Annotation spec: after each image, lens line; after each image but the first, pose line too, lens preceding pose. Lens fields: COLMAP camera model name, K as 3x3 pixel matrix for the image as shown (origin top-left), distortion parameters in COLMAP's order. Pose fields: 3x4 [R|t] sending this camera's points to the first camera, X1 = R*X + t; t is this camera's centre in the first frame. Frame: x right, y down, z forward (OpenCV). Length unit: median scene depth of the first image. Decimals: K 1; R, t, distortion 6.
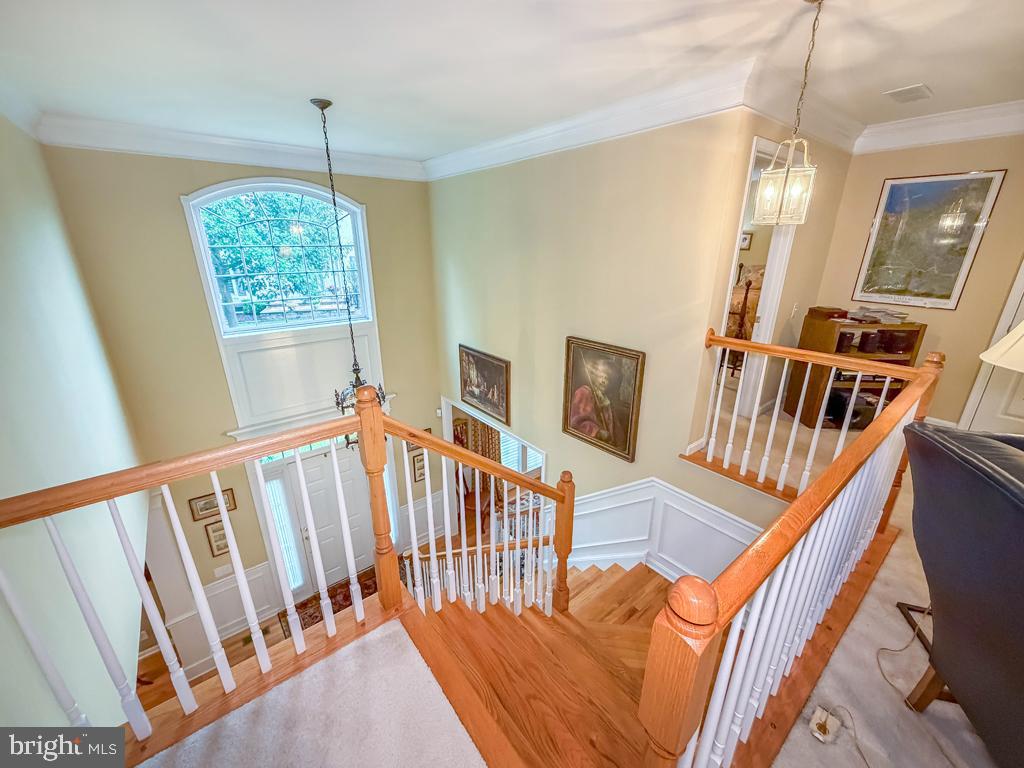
lens RADIAL K [[405.2, 0, 512.6], [0, 405.2, 391.6], [0, 0, 1]] dist [0.000265, 0.000116]
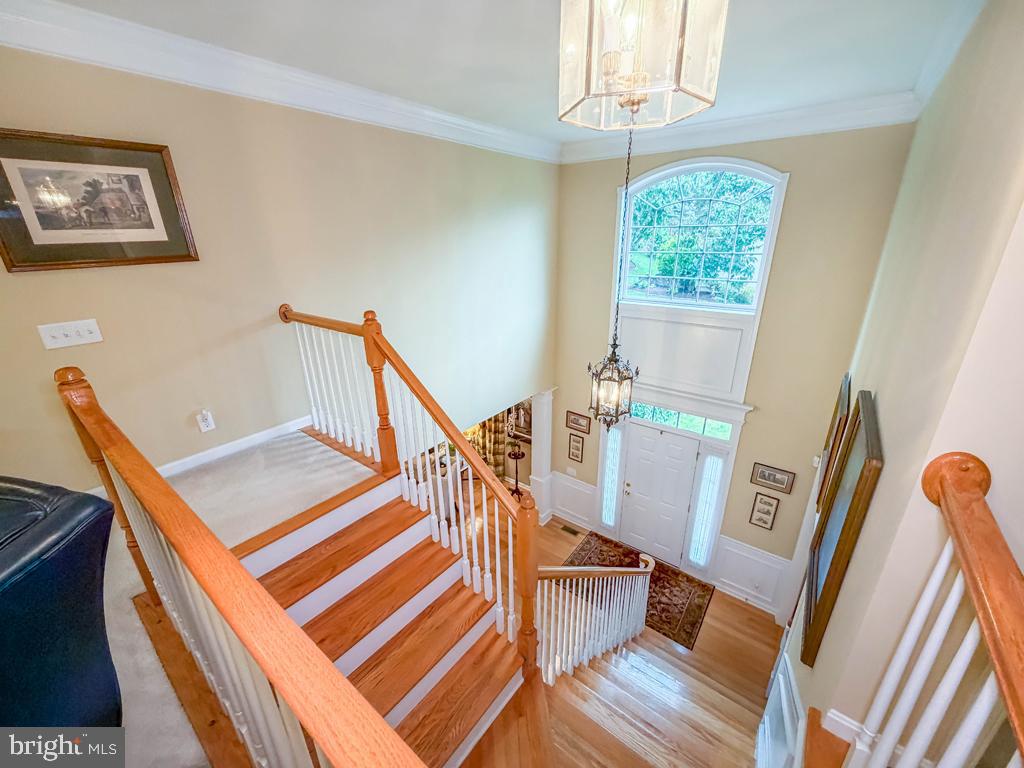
lens RADIAL K [[413.3, 0, 512.0], [0, 413.3, 384.0], [0, 0, 1]] dist [0.000309, -0.000006]
pose [[0.230162, 0.331553, -0.914931, 0.496795], [-0.318380, 0.914087, 0.251155, -0.128620], [0.919598, 0.233489, 0.315948, 0.398164]]
